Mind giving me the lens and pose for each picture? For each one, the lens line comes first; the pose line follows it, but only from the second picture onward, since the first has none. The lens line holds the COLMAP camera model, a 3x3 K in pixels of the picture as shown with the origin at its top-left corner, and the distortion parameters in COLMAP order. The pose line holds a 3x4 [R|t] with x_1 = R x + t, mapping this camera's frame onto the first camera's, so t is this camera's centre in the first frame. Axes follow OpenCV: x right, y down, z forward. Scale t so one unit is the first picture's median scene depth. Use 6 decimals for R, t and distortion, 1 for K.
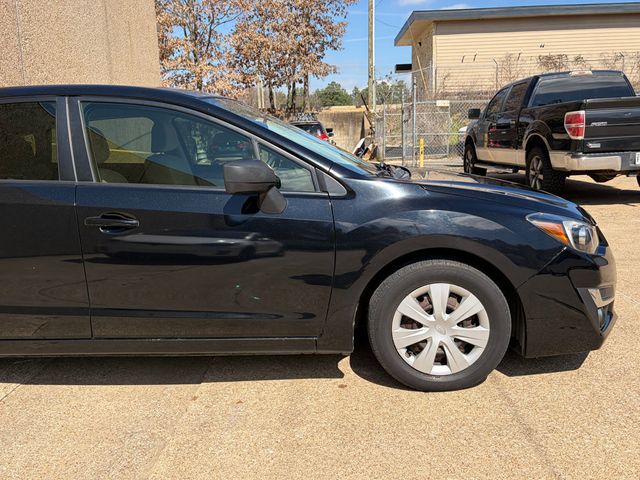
lens RADIAL K [[544.4, 0, 318.6], [0, 544.4, 239.7], [0, 0, 1]] dist [0.037387, -0.026523]
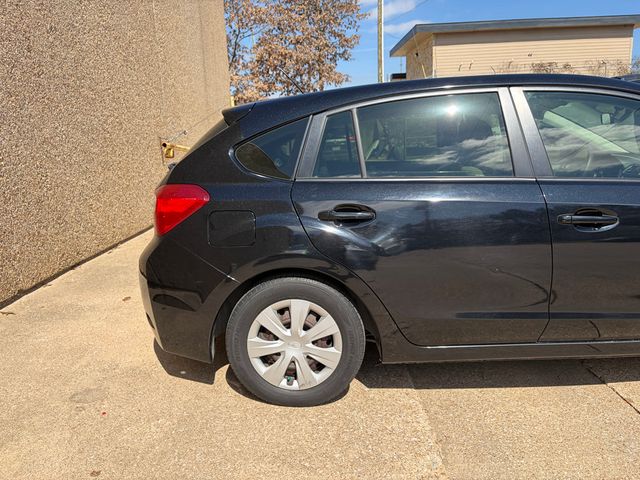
lens RADIAL K [[483.8, 0, 322.4], [0, 483.8, 242.8], [0, 0, 1]] dist [0.040520, -0.041163]
pose [[0.999037, -0.023918, 0.036791, -0.200112], [0.023131, 0.999497, 0.021674, -0.004674], [-0.037291, -0.020802, 0.999088, 0.042579]]
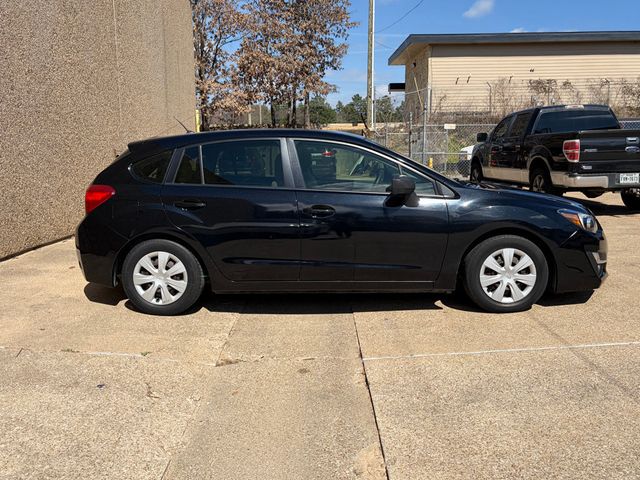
lens RADIAL K [[560.5, 0, 317.1], [0, 560.5, 241.5], [0, 0, 1]] dist [0.040879, -0.035052]
pose [[0.999474, 0.012224, 0.030026, -0.100680], [-0.011404, 0.999561, -0.027351, 0.026096], [-0.030347, 0.026994, 0.999175, -0.176627]]
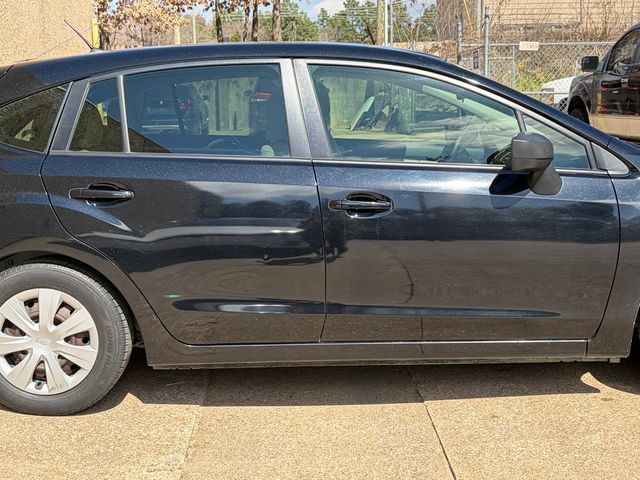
lens RADIAL K [[915.3, 0, 321.6], [0, 915.3, 243.9], [0, 0, 1]] dist [0.043357, 0.000000]
pose [[0.997854, 0.000113, 0.065473, -0.123872], [0.001296, 0.999768, -0.021485, 0.014266], [-0.065460, 0.021523, 0.997623, -0.101794]]
